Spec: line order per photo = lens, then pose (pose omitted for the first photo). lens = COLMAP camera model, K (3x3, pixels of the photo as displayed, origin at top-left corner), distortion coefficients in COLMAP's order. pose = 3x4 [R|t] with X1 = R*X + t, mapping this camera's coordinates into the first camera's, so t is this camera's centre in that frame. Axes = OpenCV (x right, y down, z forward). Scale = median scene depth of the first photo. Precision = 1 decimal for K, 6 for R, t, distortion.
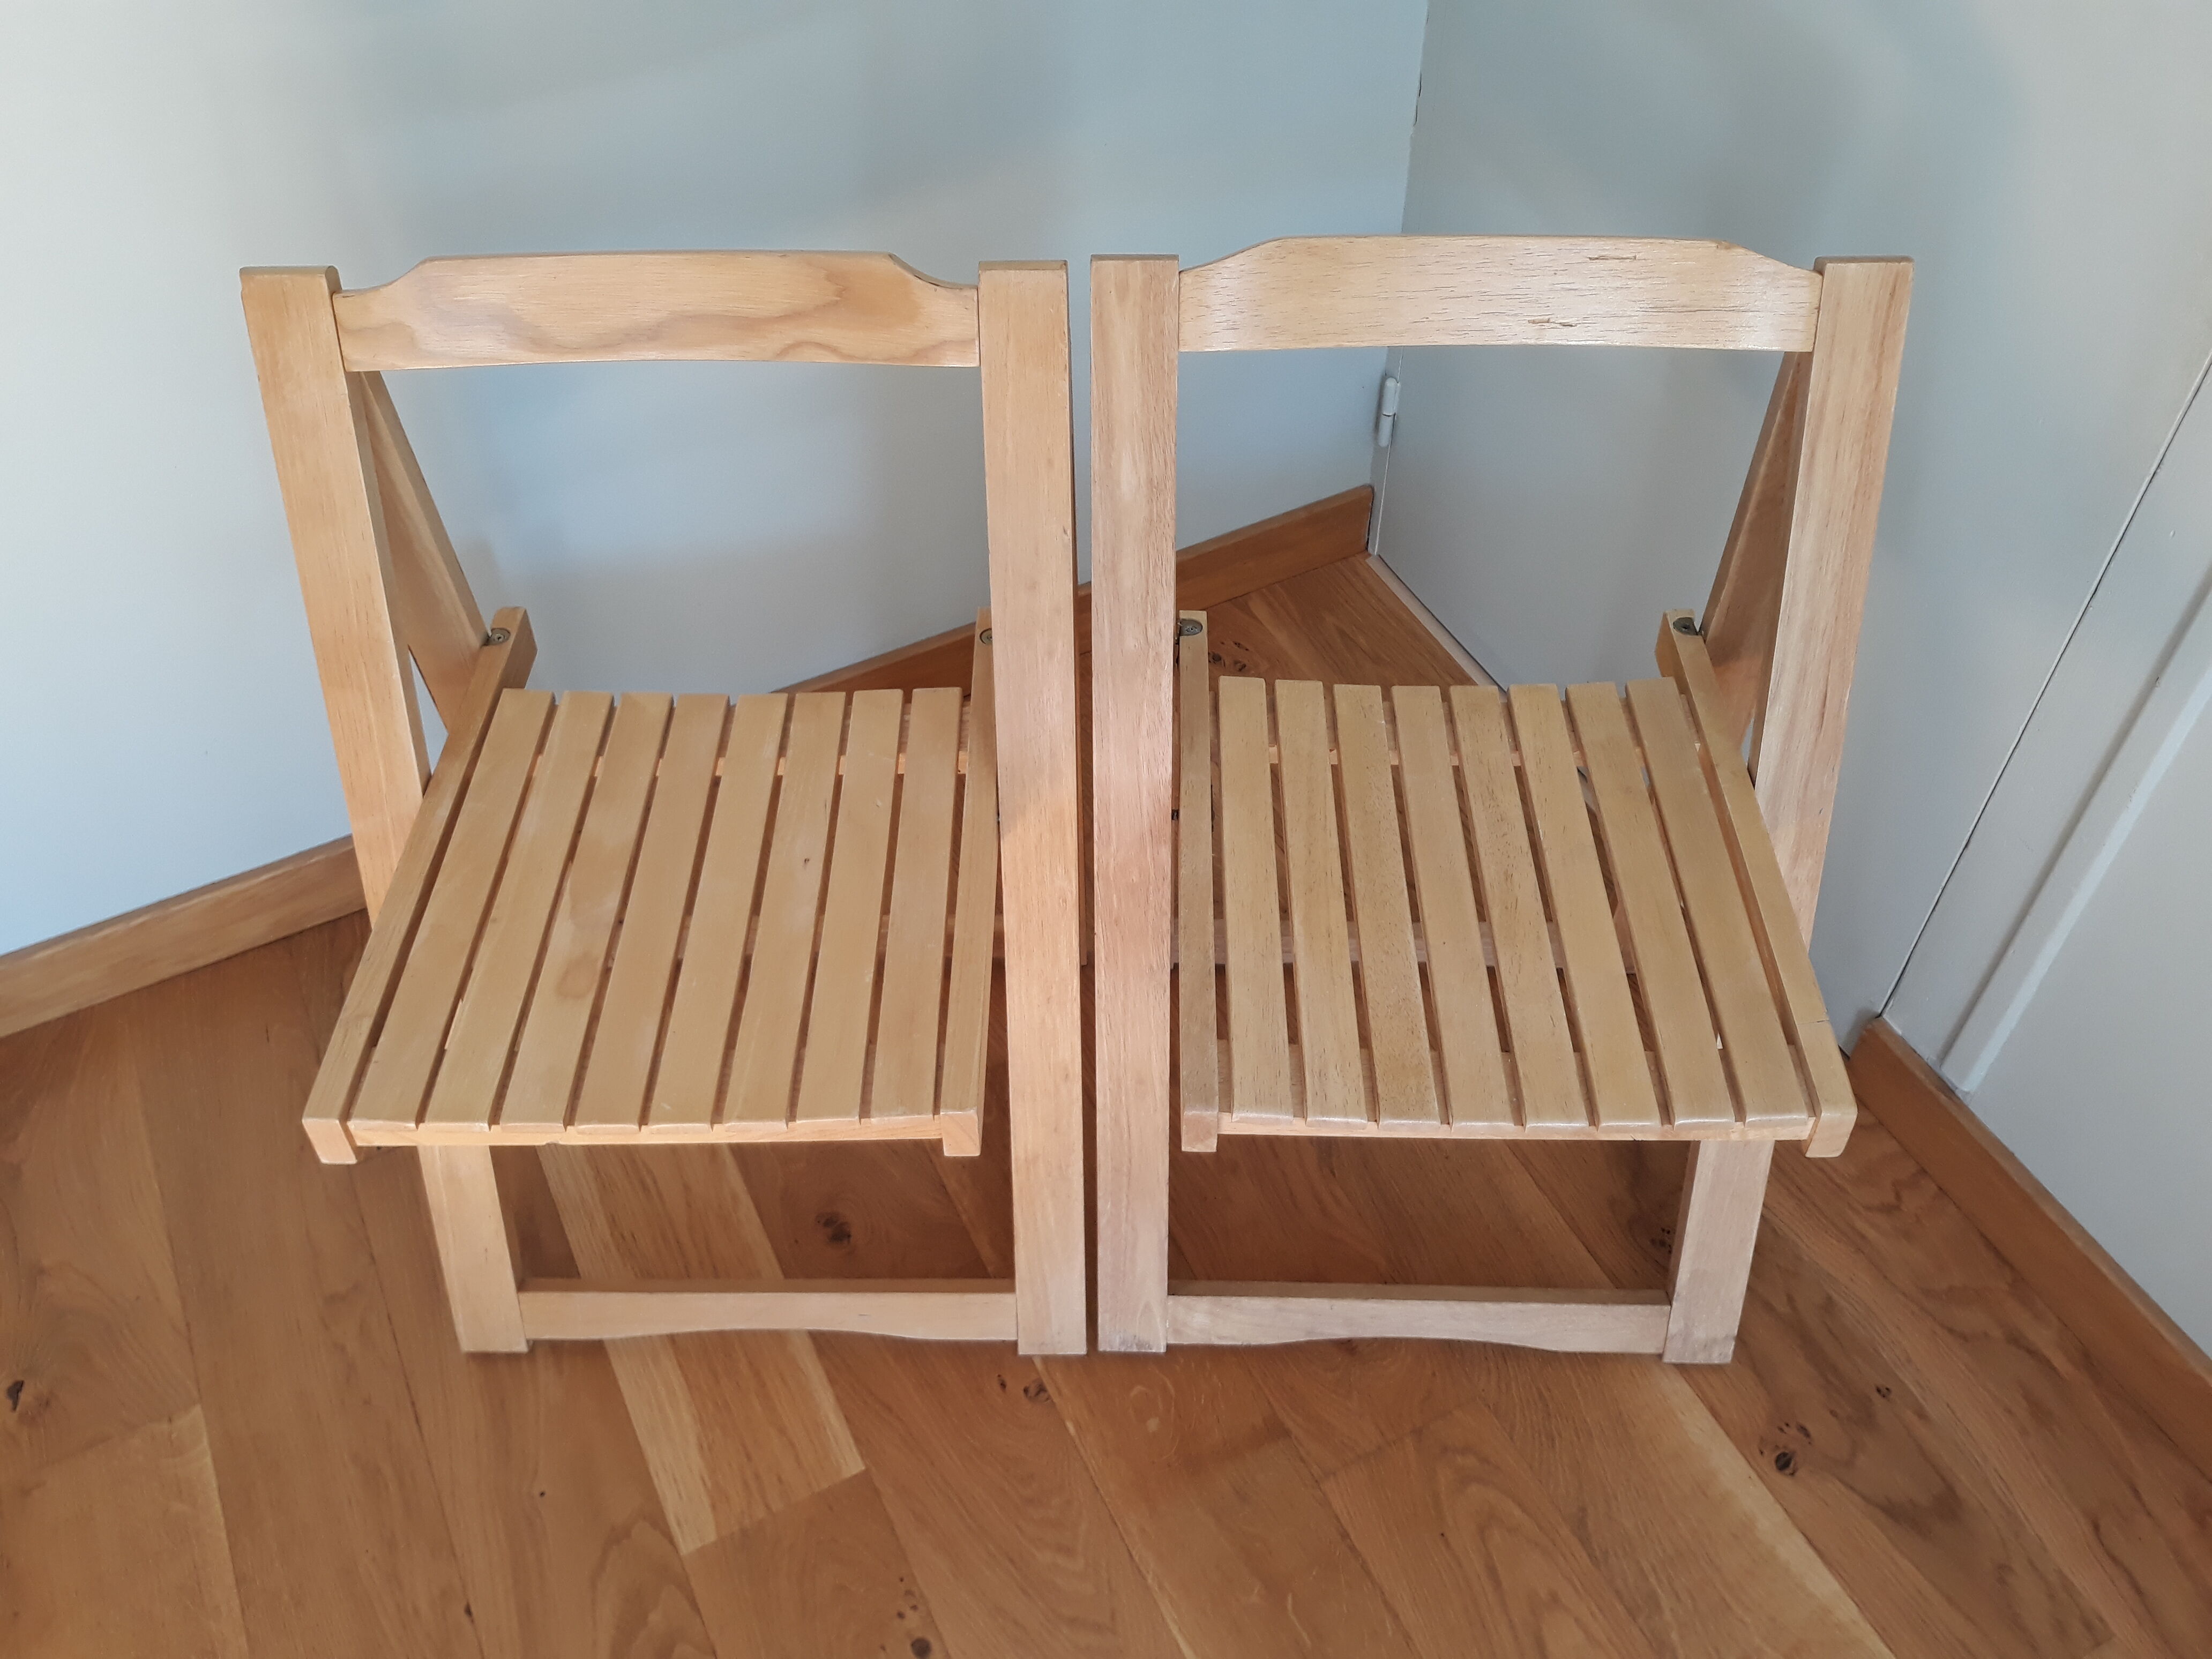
lens RADIAL K [[1874.9, 0, 1089.9], [0, 1874.9, 820.9], [0, 0, 1]] dist [-0.025821, 0.002191]
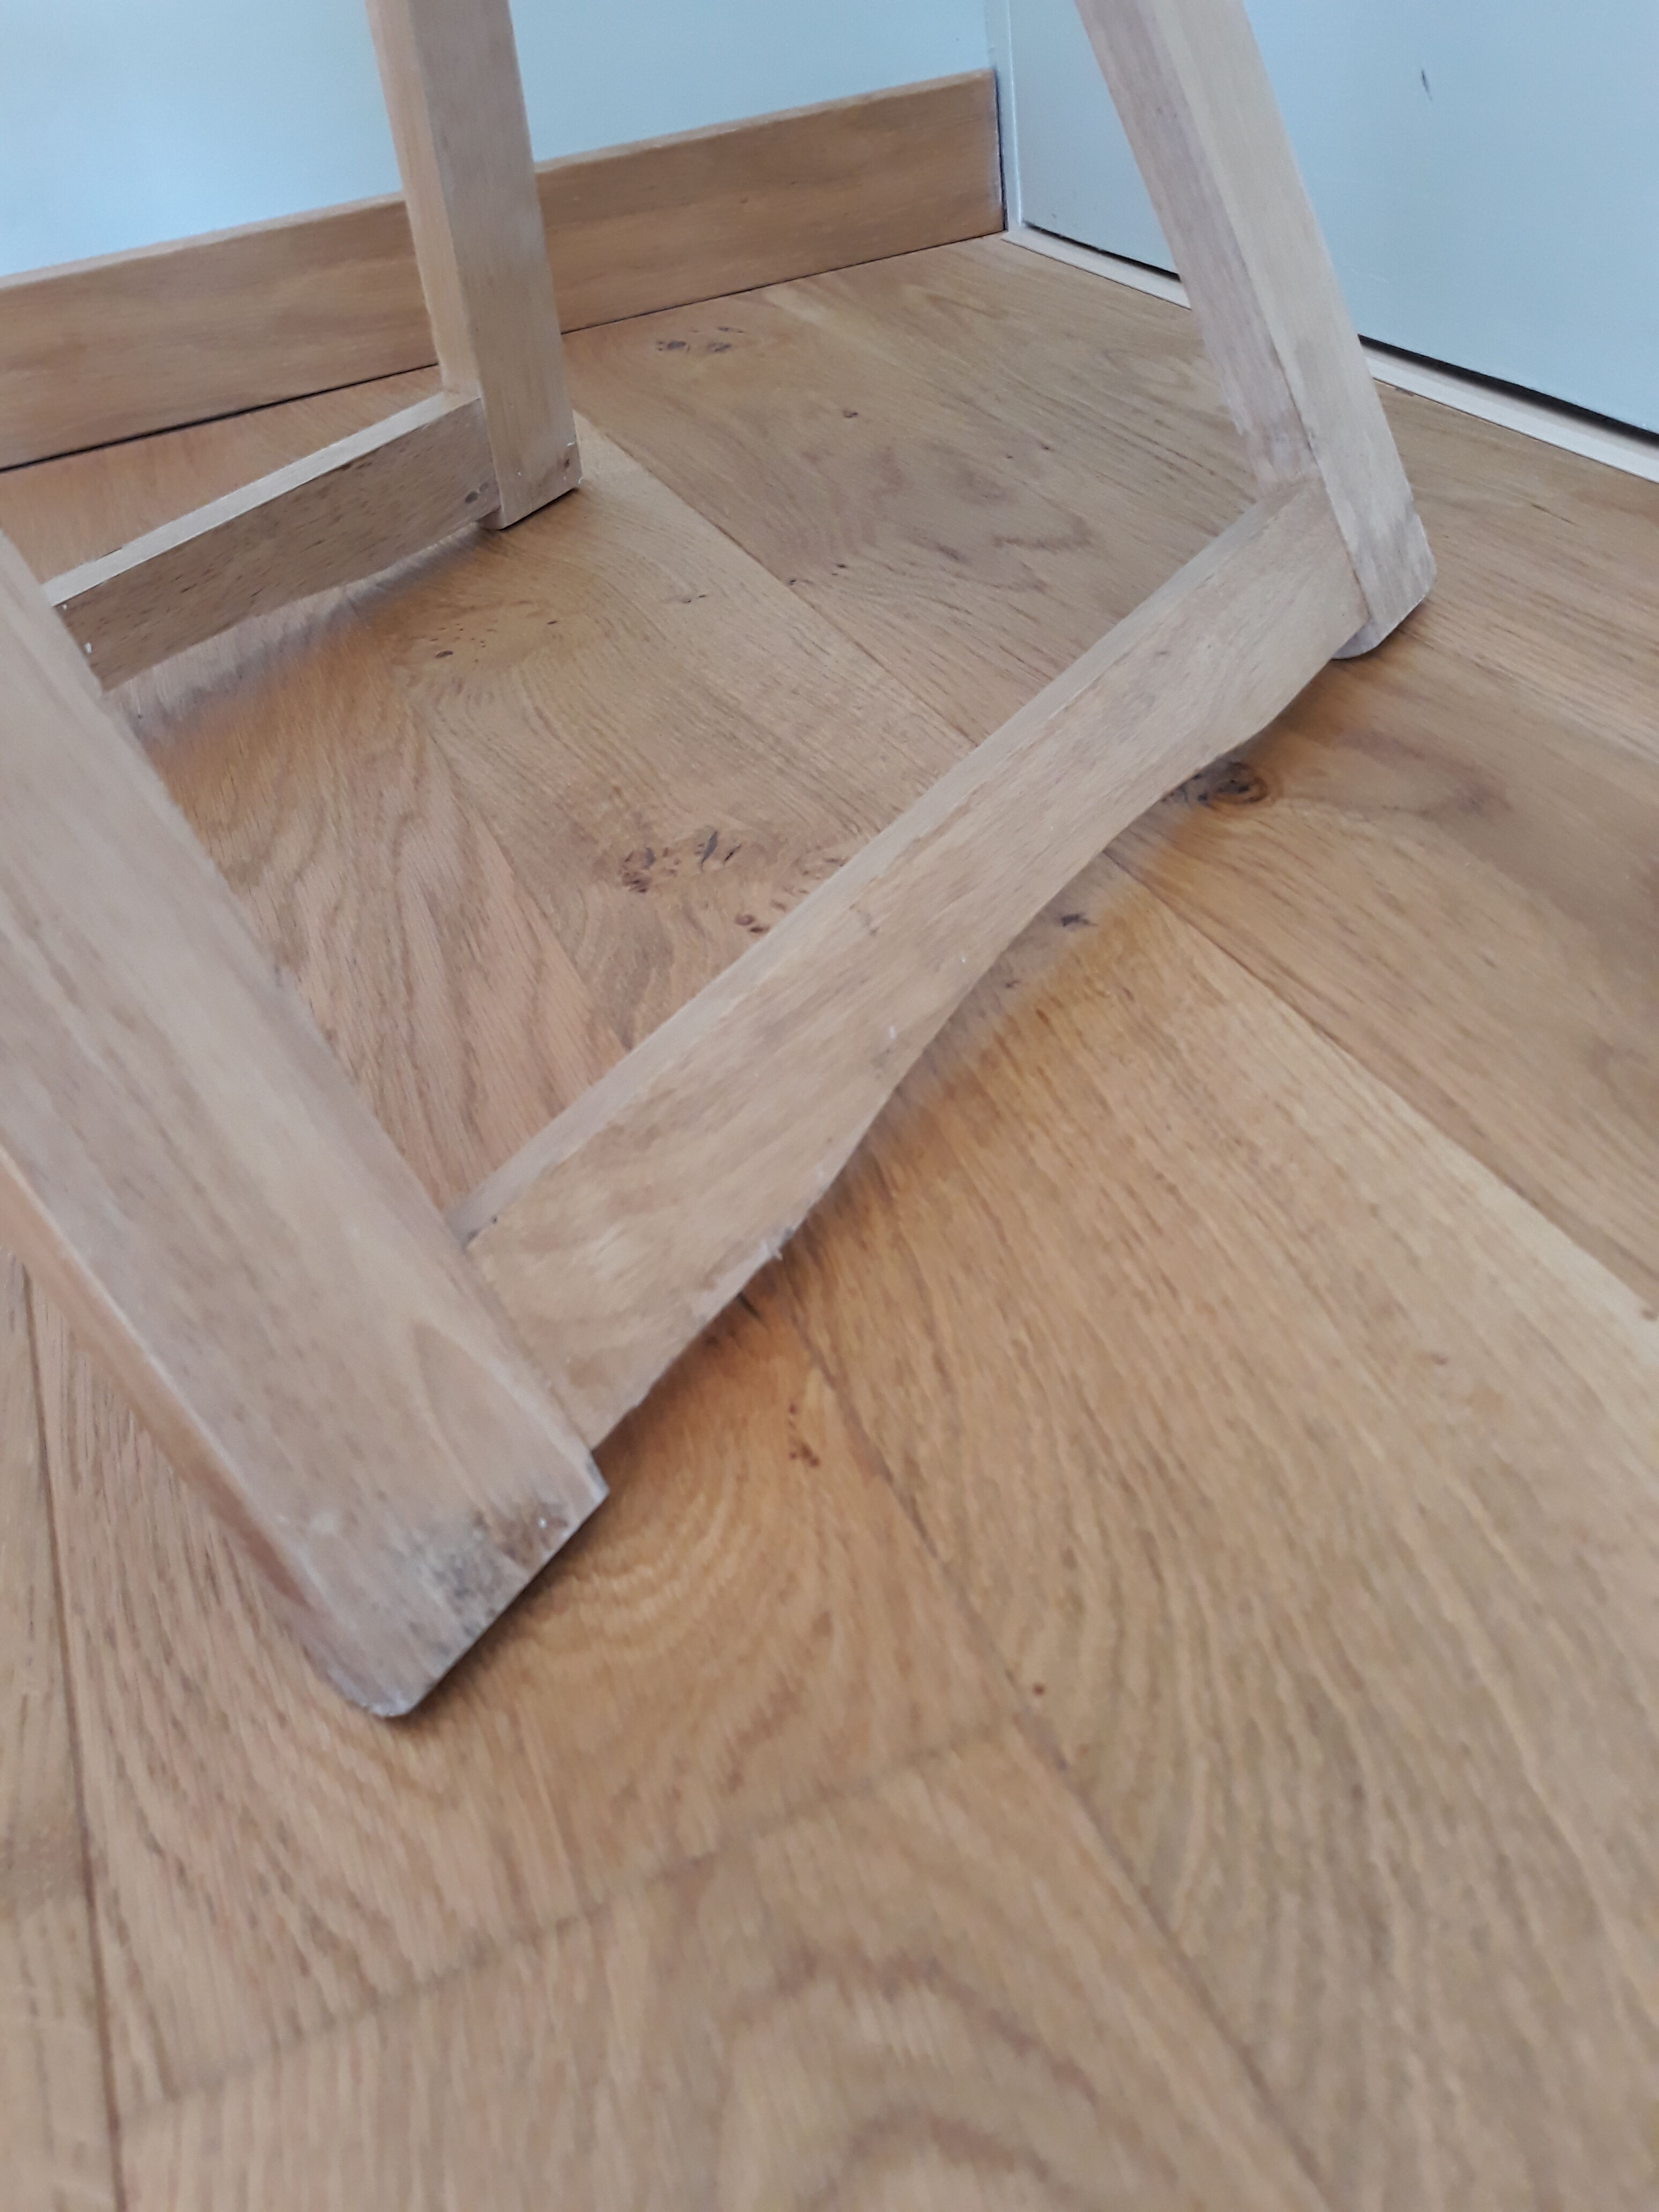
lens RADIAL K [[1874.9, 0, 818.6], [0, 1874.9, 1046.8], [0, 0, 1]] dist [-0.025821, 0.002191]
pose [[0.991469, -0.048355, -0.121045, 0.225148], [0.020996, 0.975762, -0.217827, 0.293201], [0.128644, 0.213427, 0.968452, 0.814628]]
